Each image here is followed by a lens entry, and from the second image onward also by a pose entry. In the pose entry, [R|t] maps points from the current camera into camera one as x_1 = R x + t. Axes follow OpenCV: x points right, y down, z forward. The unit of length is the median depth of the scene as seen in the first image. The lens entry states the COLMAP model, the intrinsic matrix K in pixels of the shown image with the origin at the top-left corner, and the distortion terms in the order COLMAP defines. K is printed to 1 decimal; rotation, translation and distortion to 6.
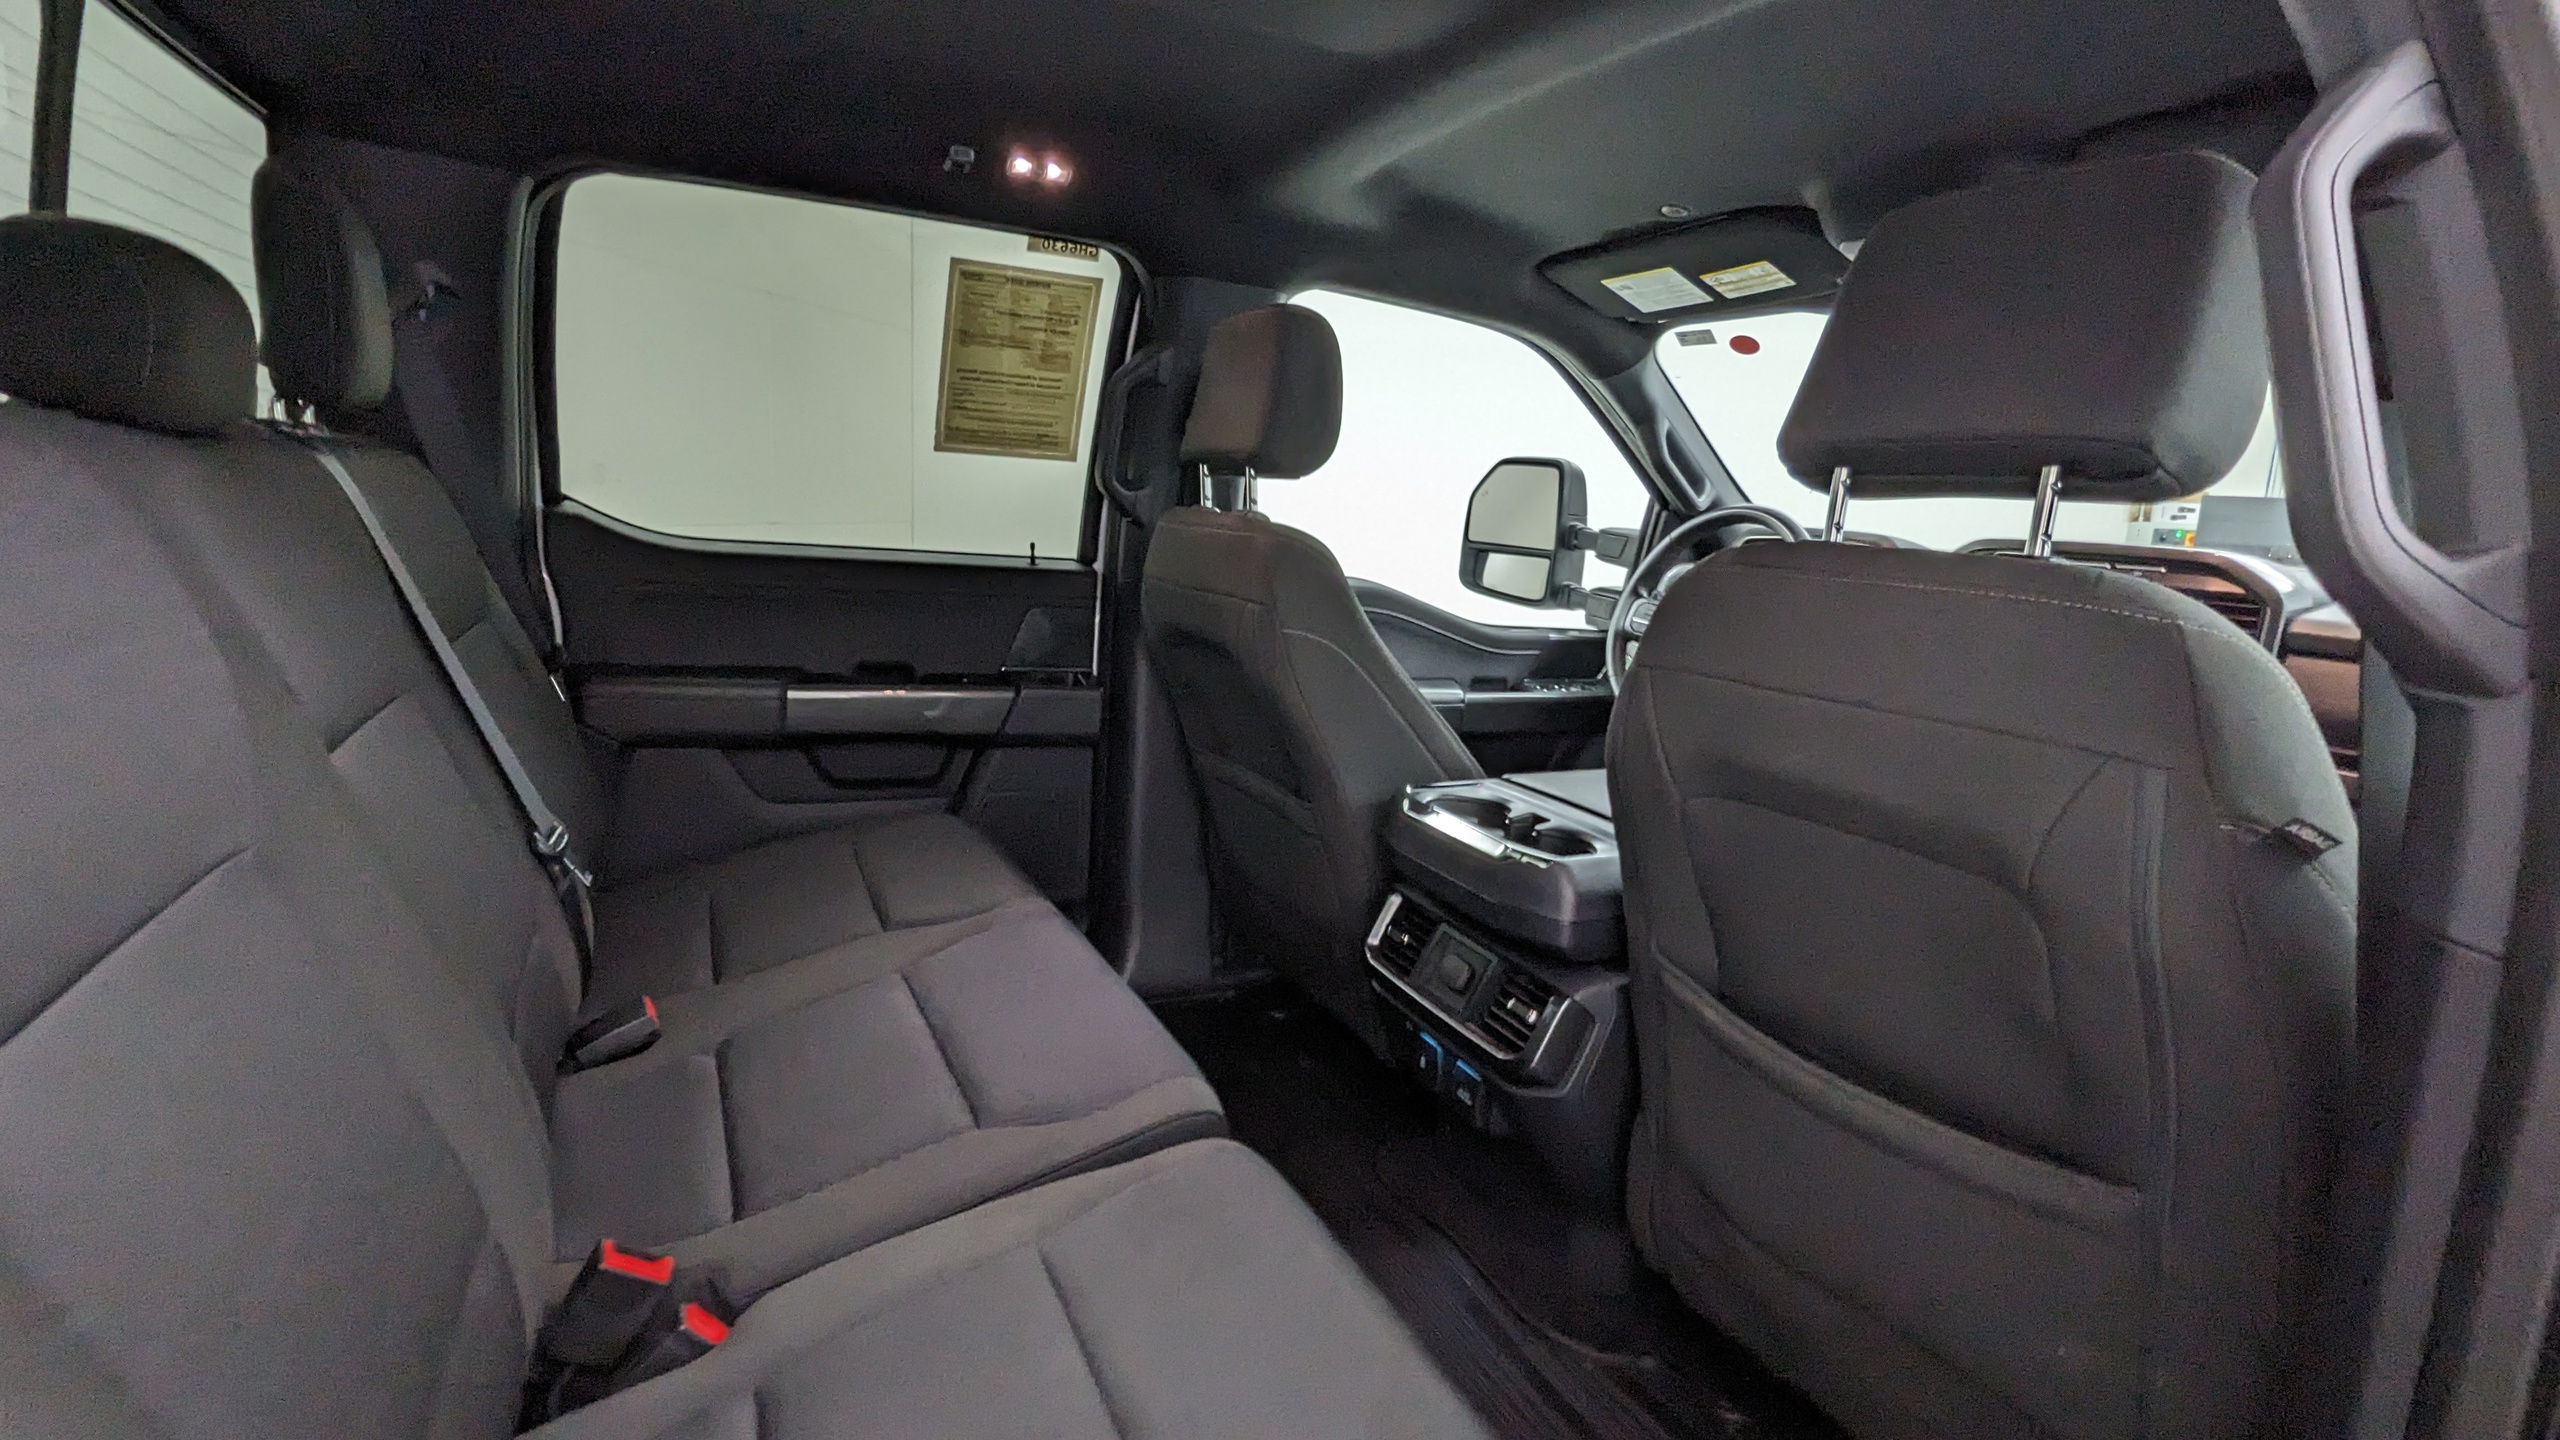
lens RADIAL K [[1237.8, 0, 1280.0], [0, 1237.8, 720.0], [0, 0, 1]] dist [0.002654, -0.000954]
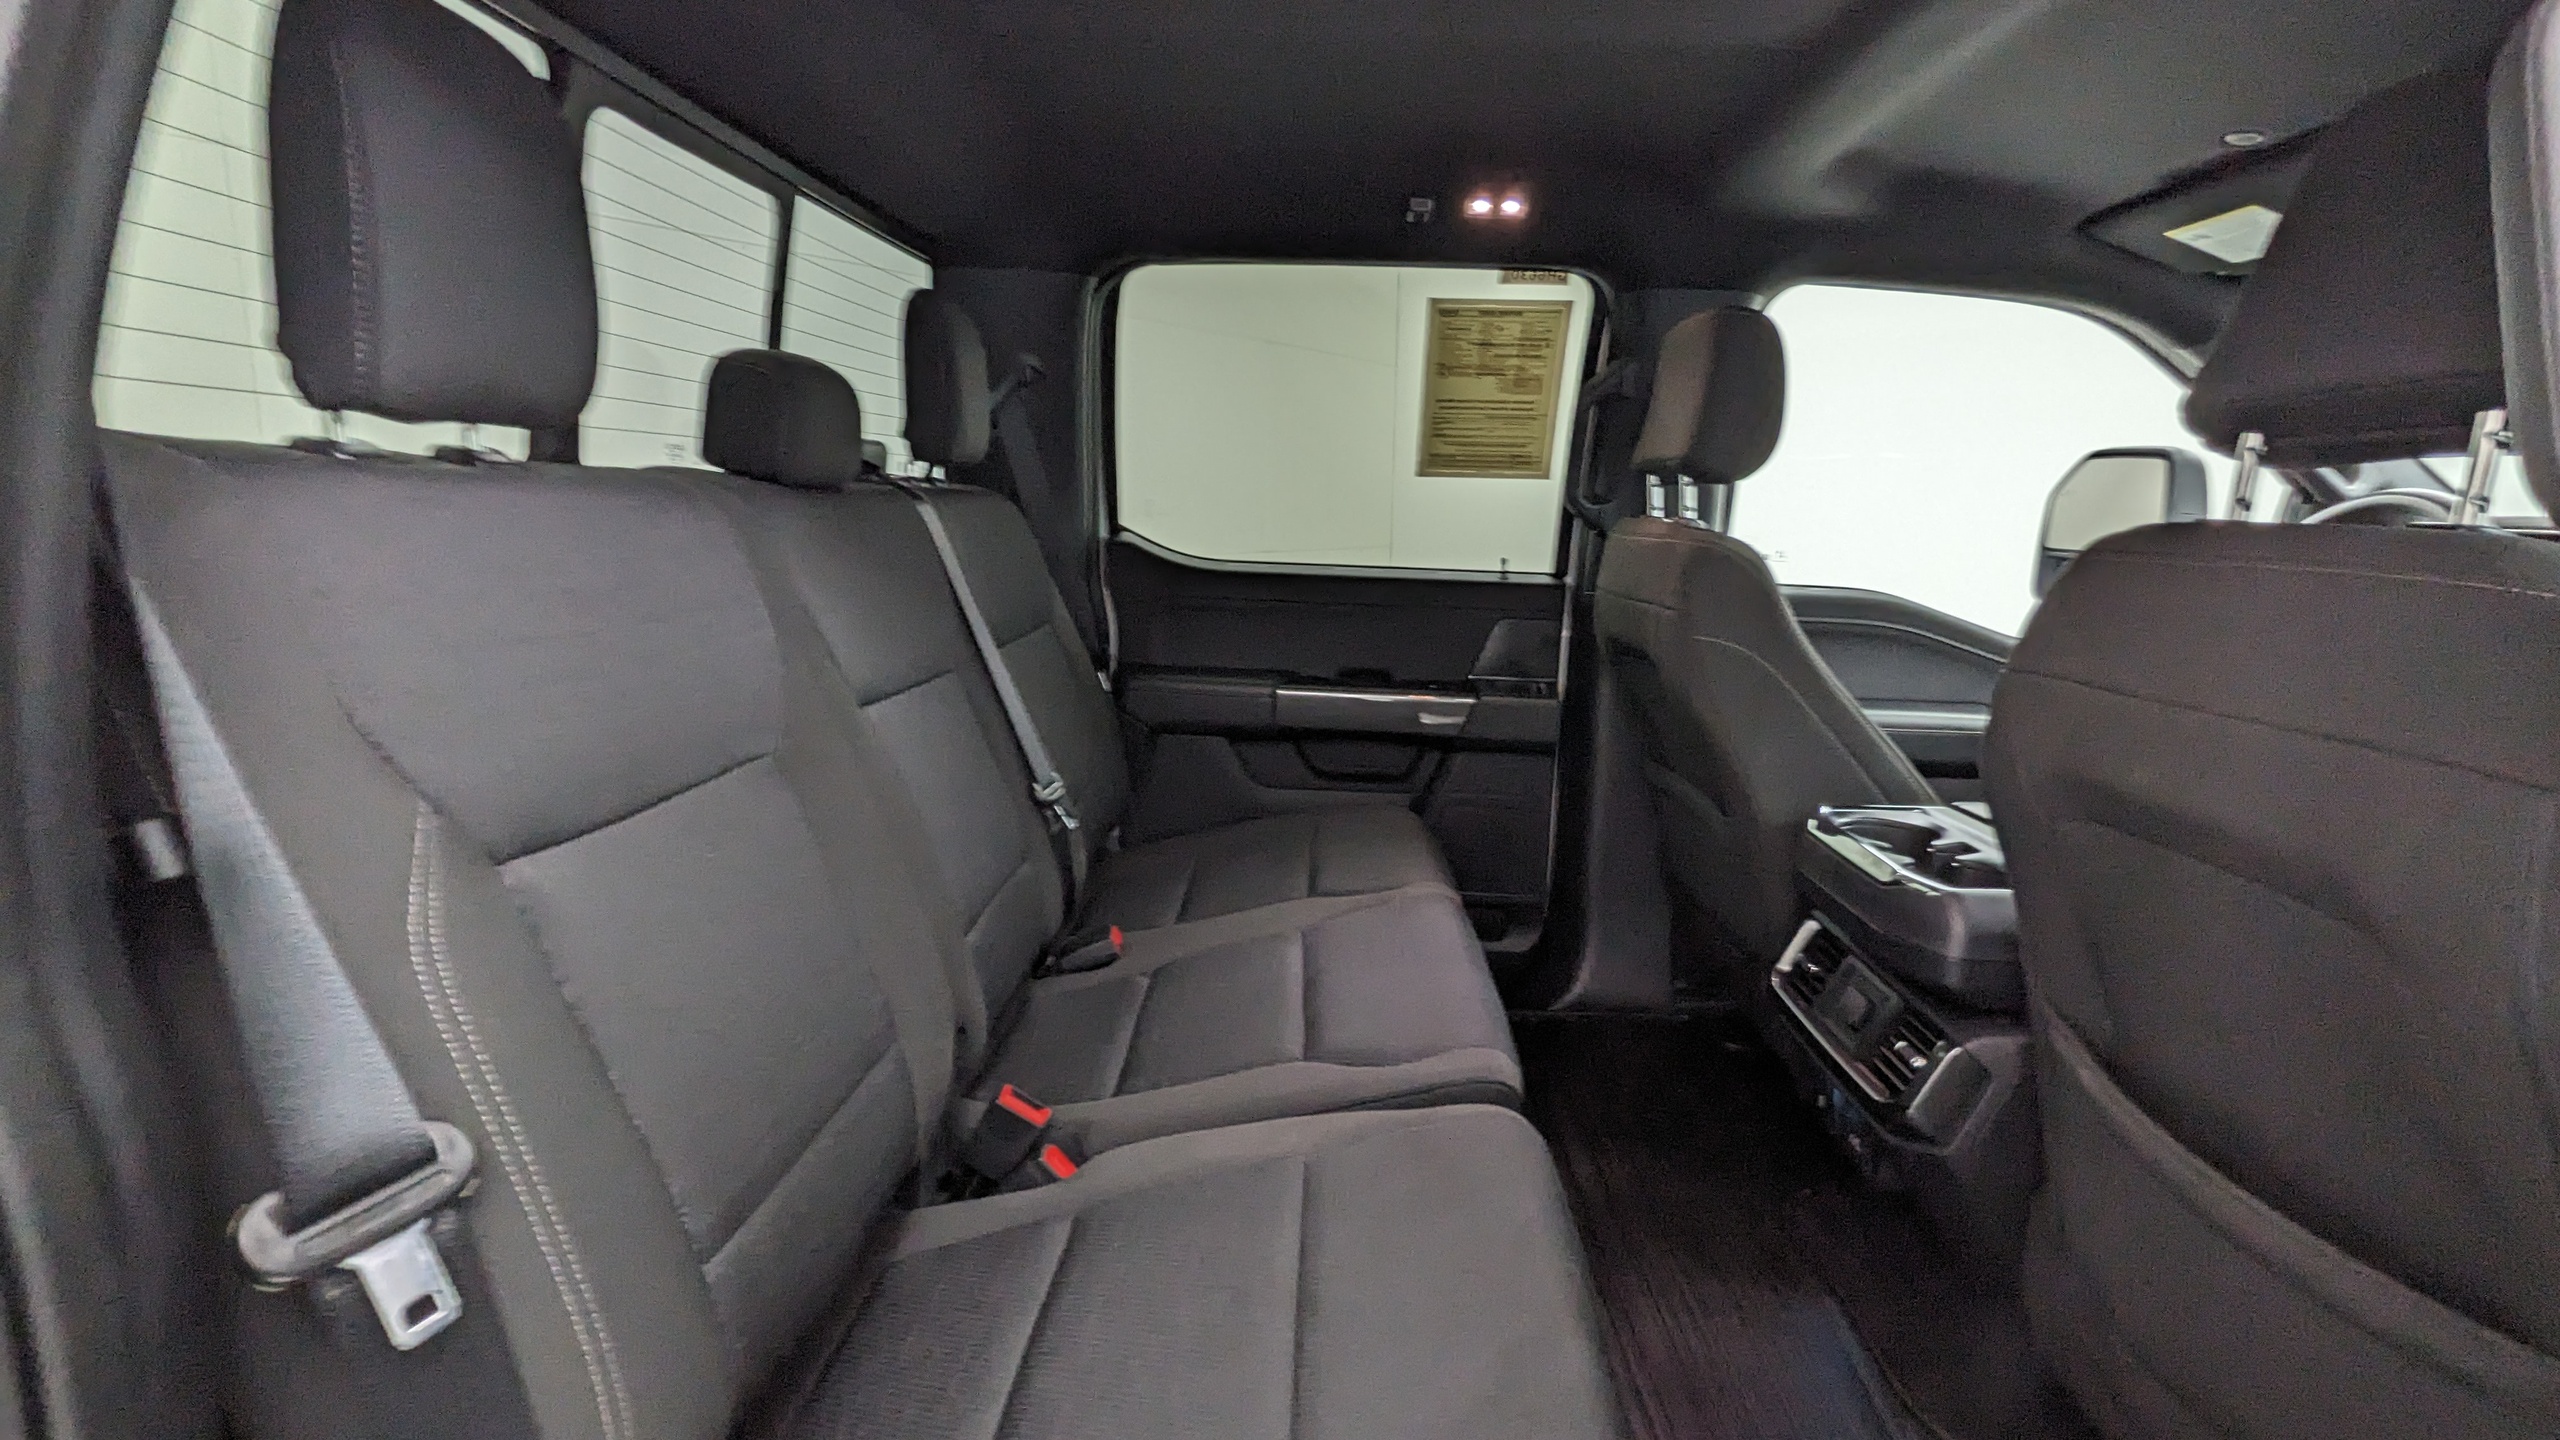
lens RADIAL K [[1237.8, 0, 1280.0], [0, 1237.8, 720.0], [0, 0, 1]] dist [0.002654, -0.000954]
pose [[0.884872, 0.039189, -0.464182, 0.153012], [-0.049146, 0.998748, -0.009366, 0.016349], [0.463234, 0.031101, 0.885690, -0.019201]]
